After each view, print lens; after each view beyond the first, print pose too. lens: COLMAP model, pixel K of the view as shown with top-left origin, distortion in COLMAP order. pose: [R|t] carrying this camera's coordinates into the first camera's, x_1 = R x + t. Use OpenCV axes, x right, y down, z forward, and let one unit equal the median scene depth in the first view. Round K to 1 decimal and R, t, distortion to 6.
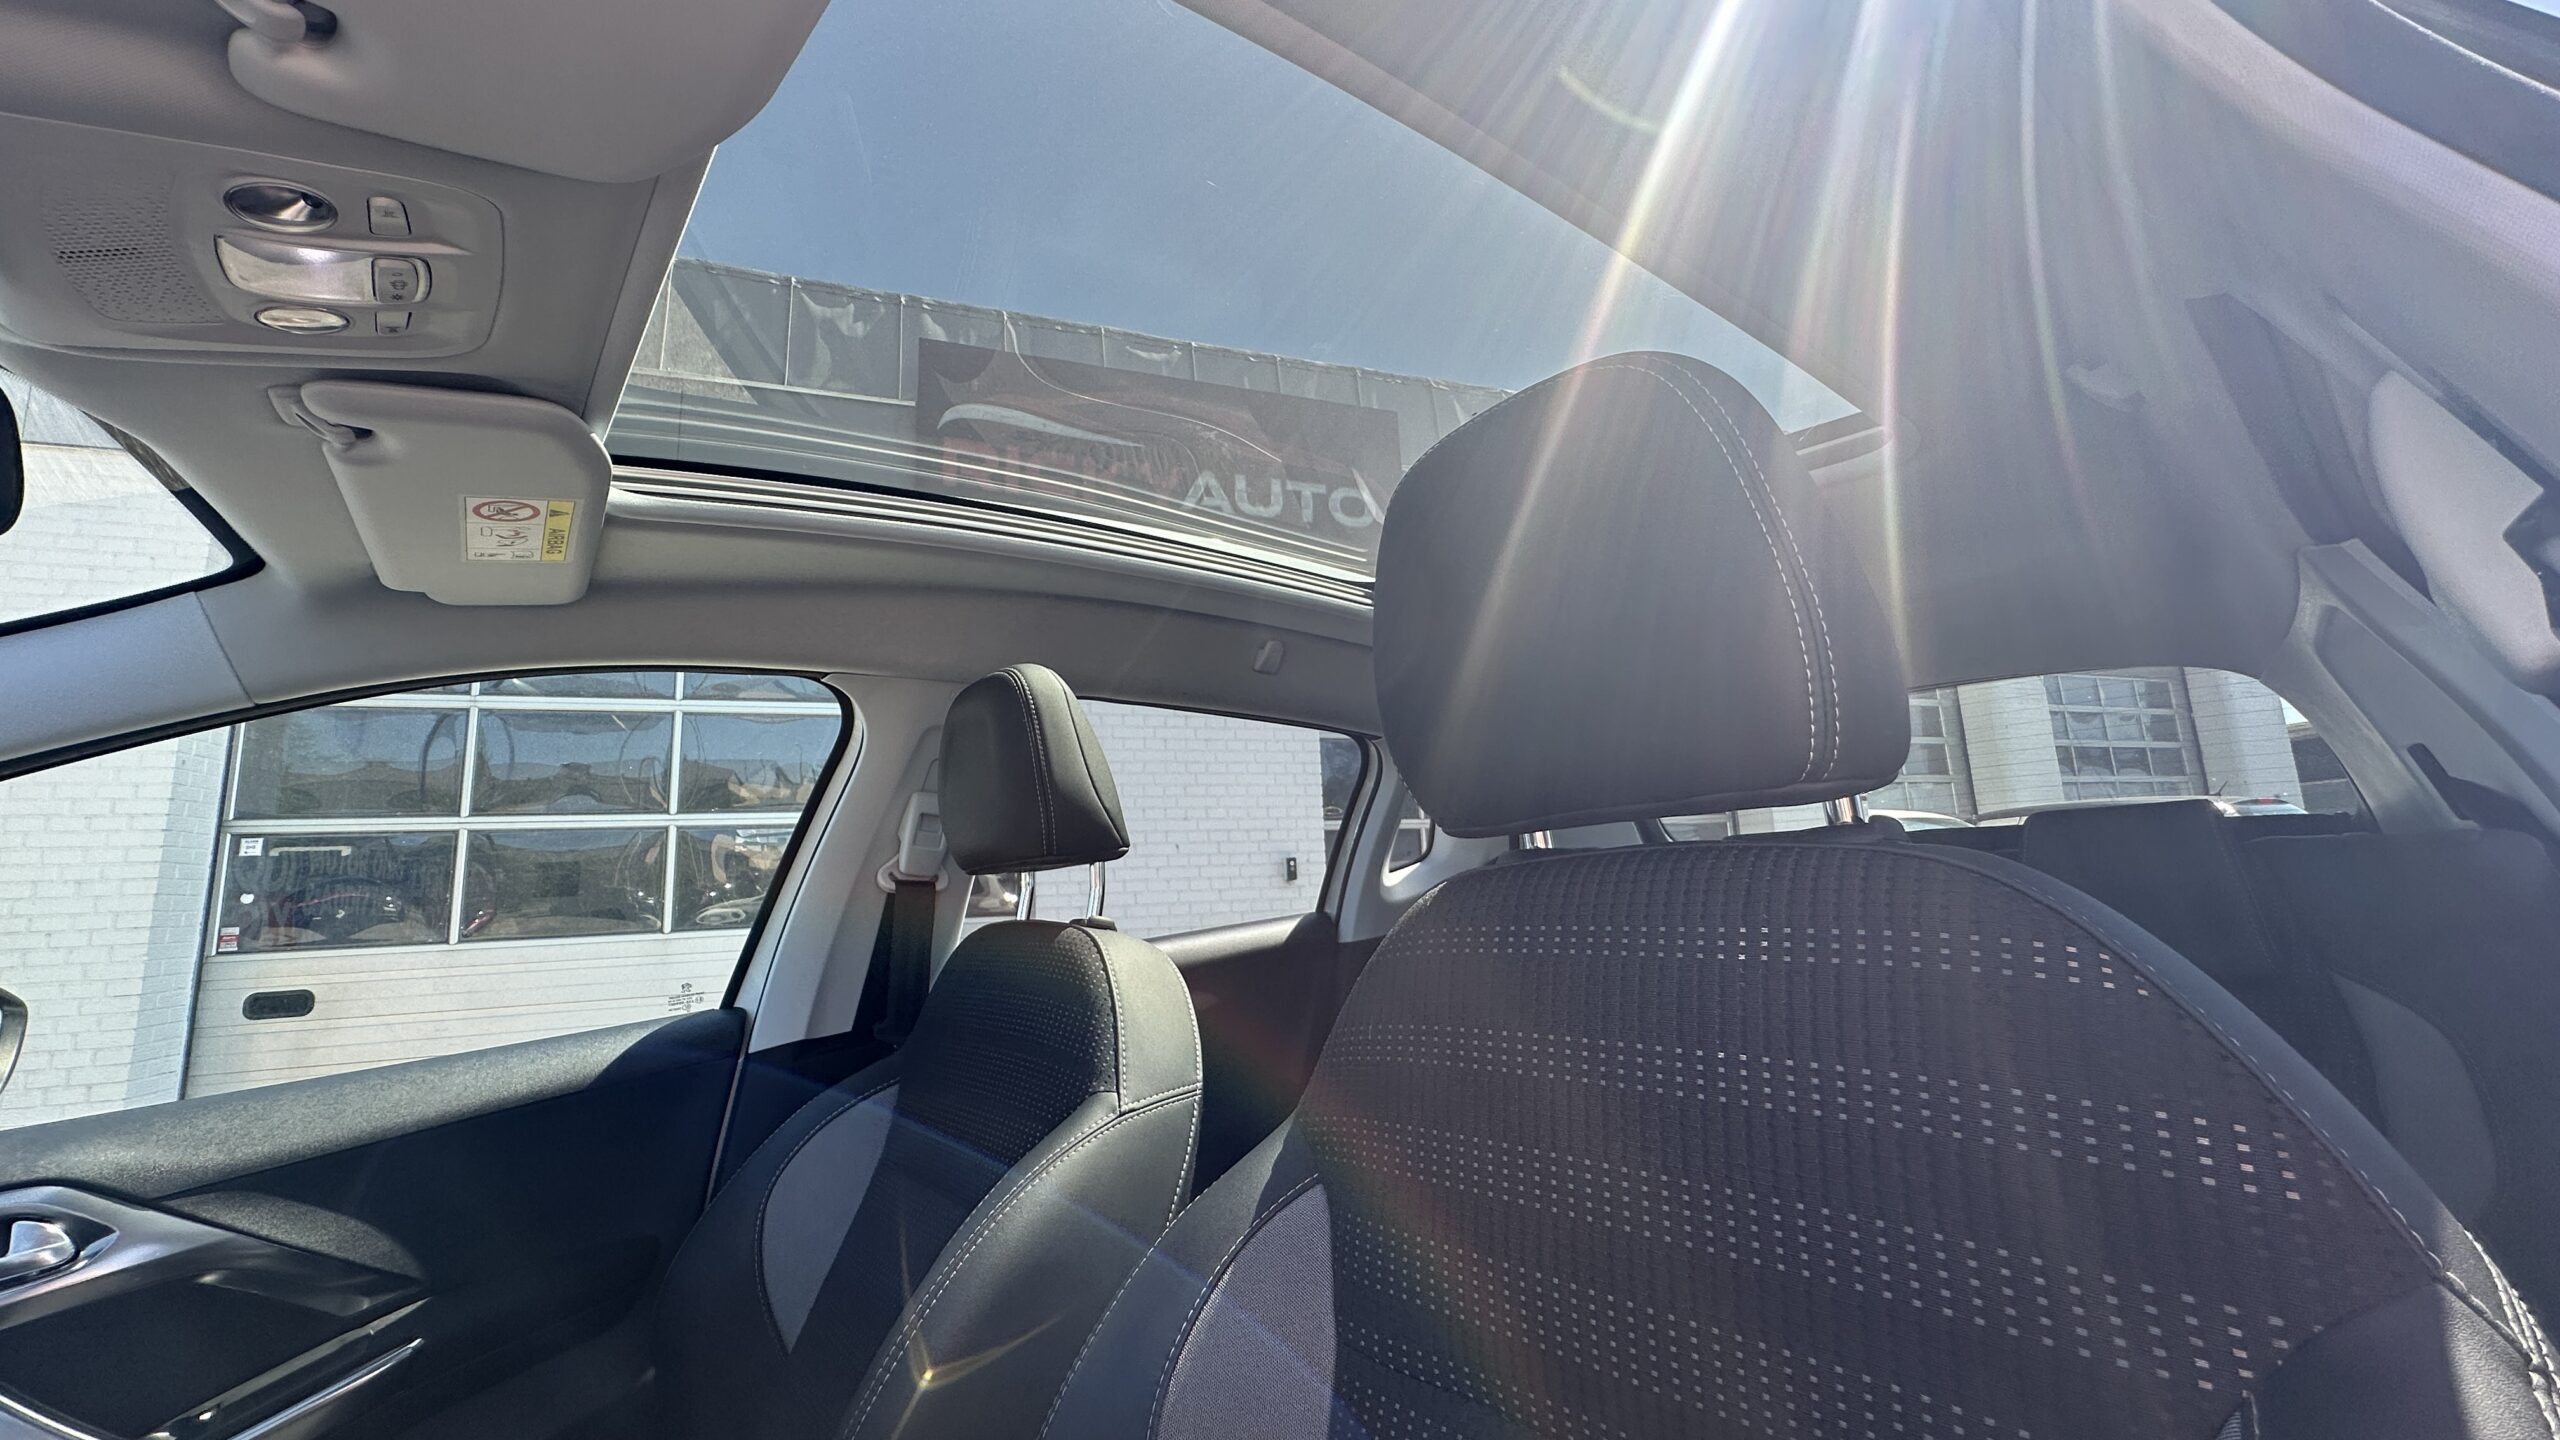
lens RADIAL K [[1030.2, 0, 1285.1], [0, 1030.2, 719.0], [0, 0, 1]] dist [-0.001709, -0.000293]
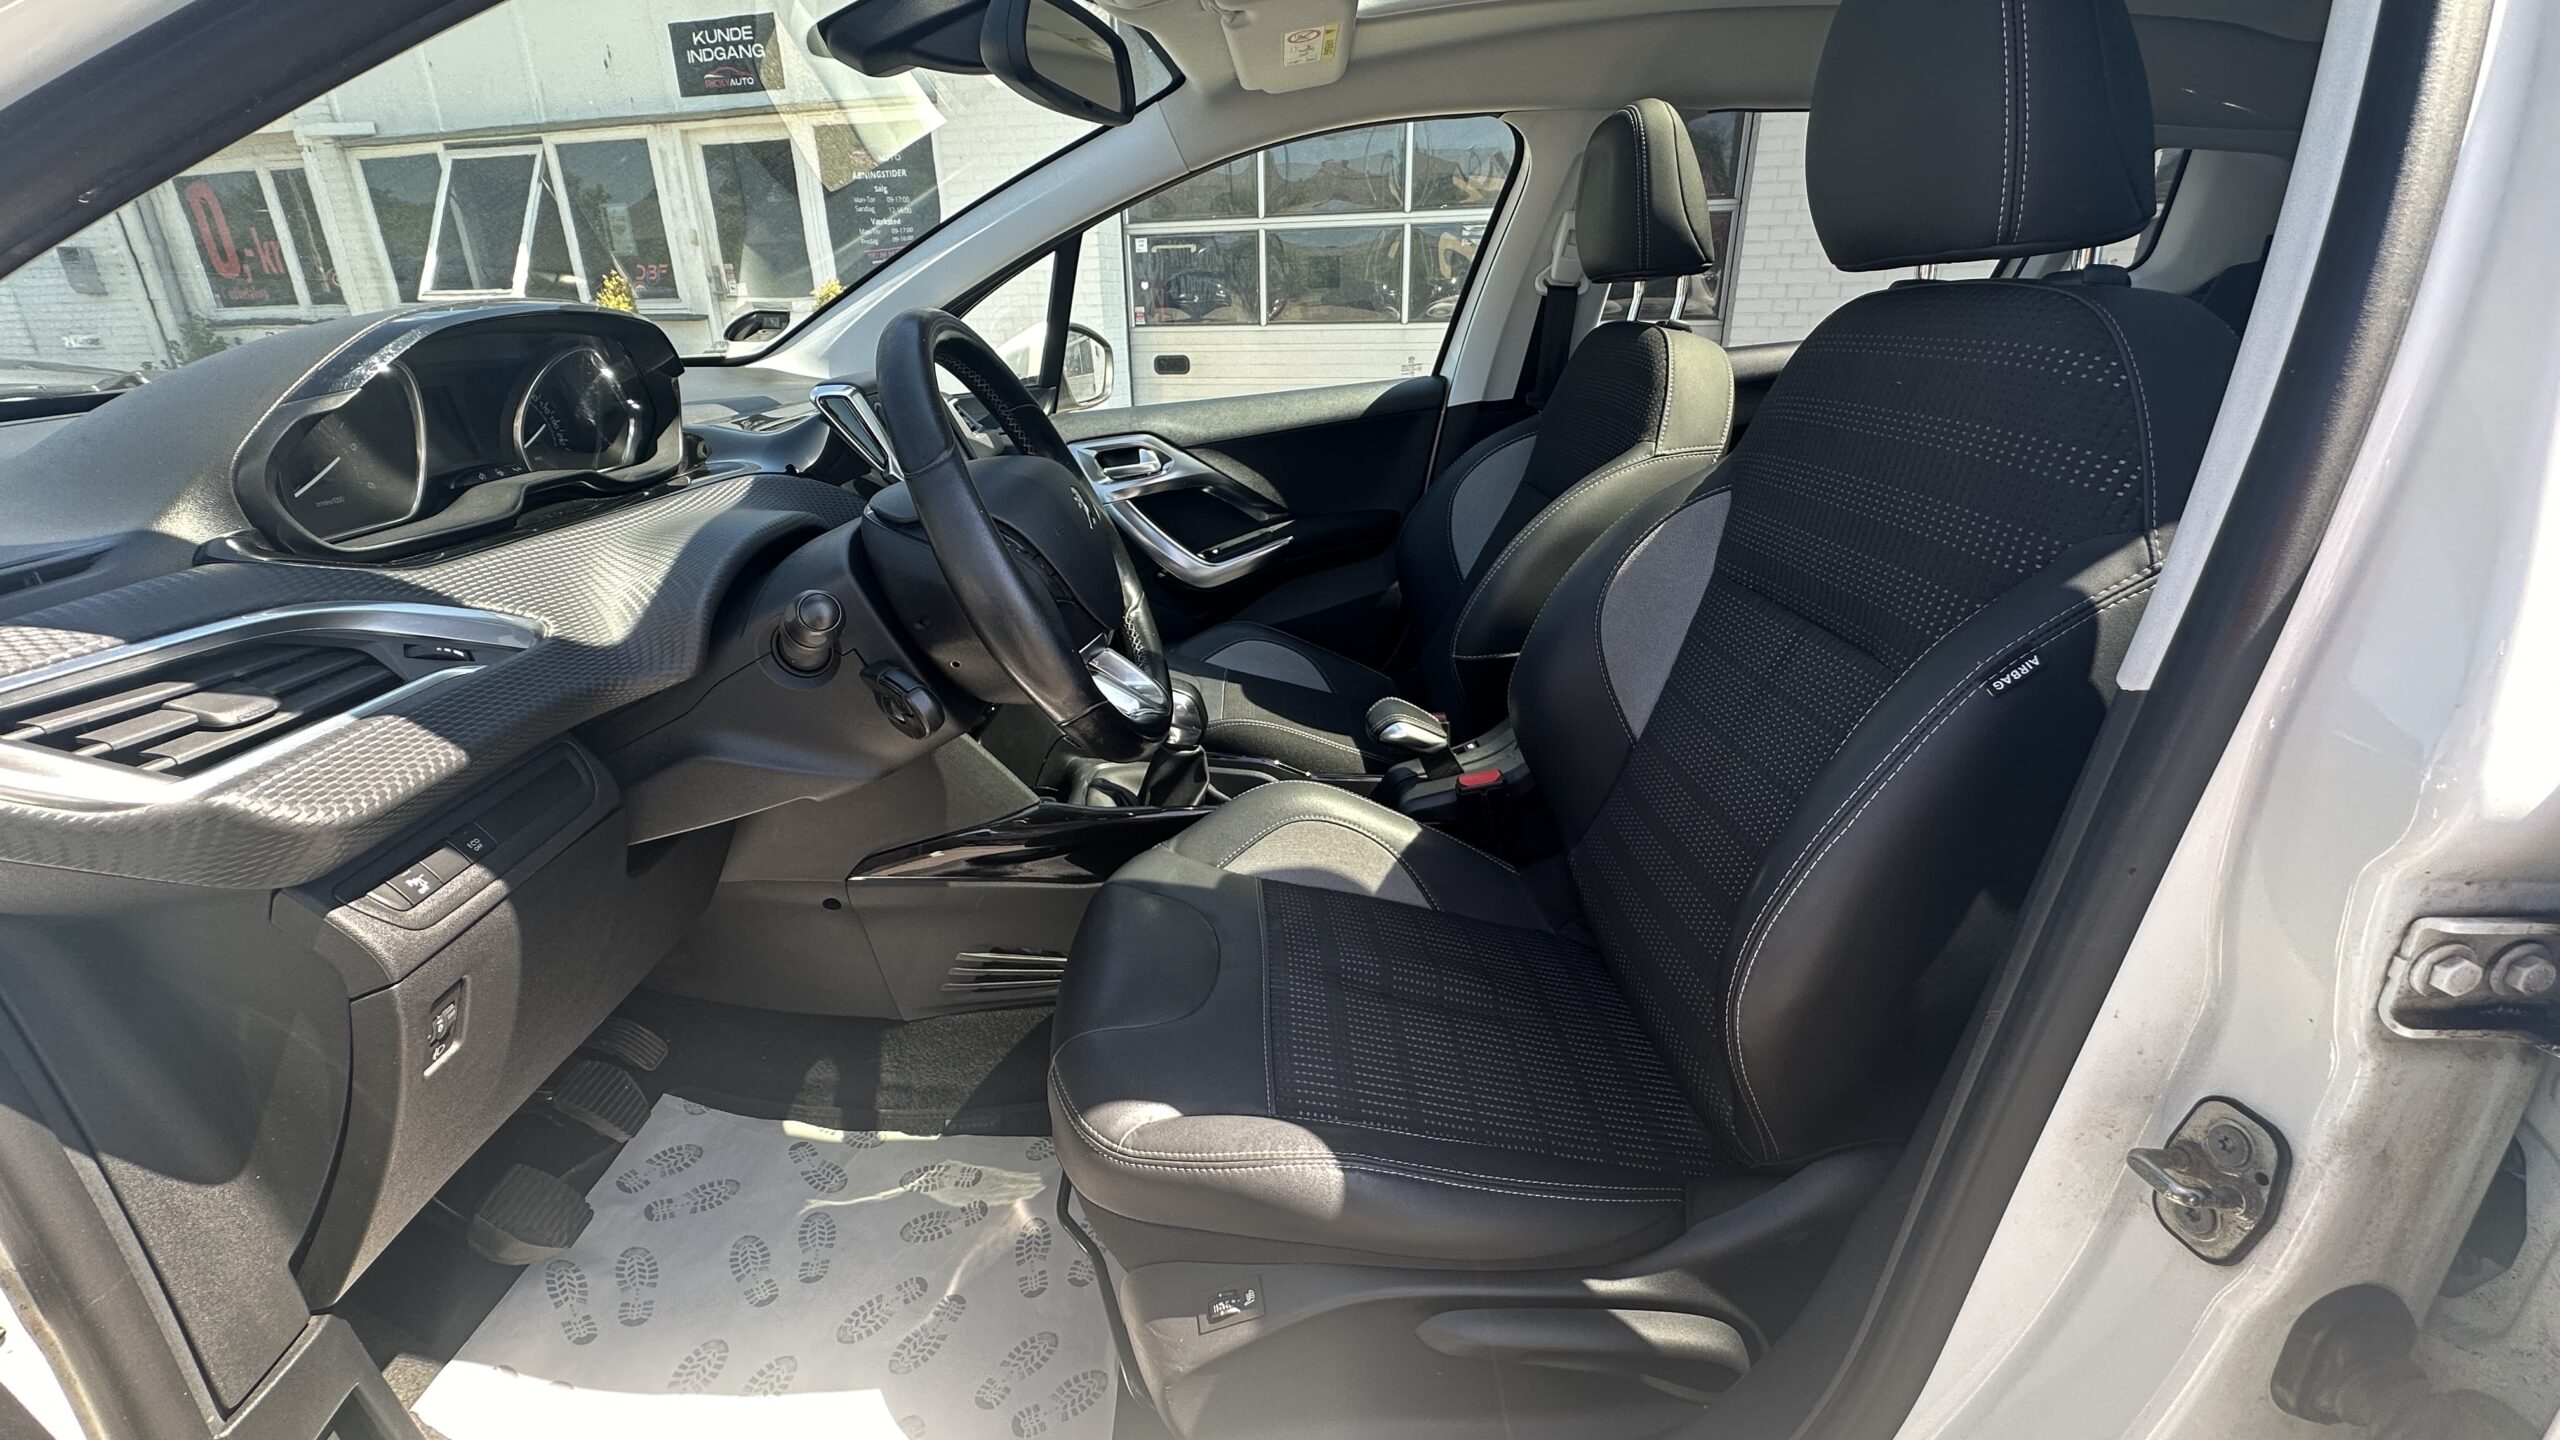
lens RADIAL K [[1030.2, 0, 1285.1], [0, 1030.2, 719.0], [0, 0, 1]] dist [-0.001709, -0.000293]
pose [[0.800454, 0.250445, -0.544565, 0.209169], [0.077638, 0.857551, 0.508506, -0.064479], [0.594345, -0.449315, 0.666986, -0.328974]]
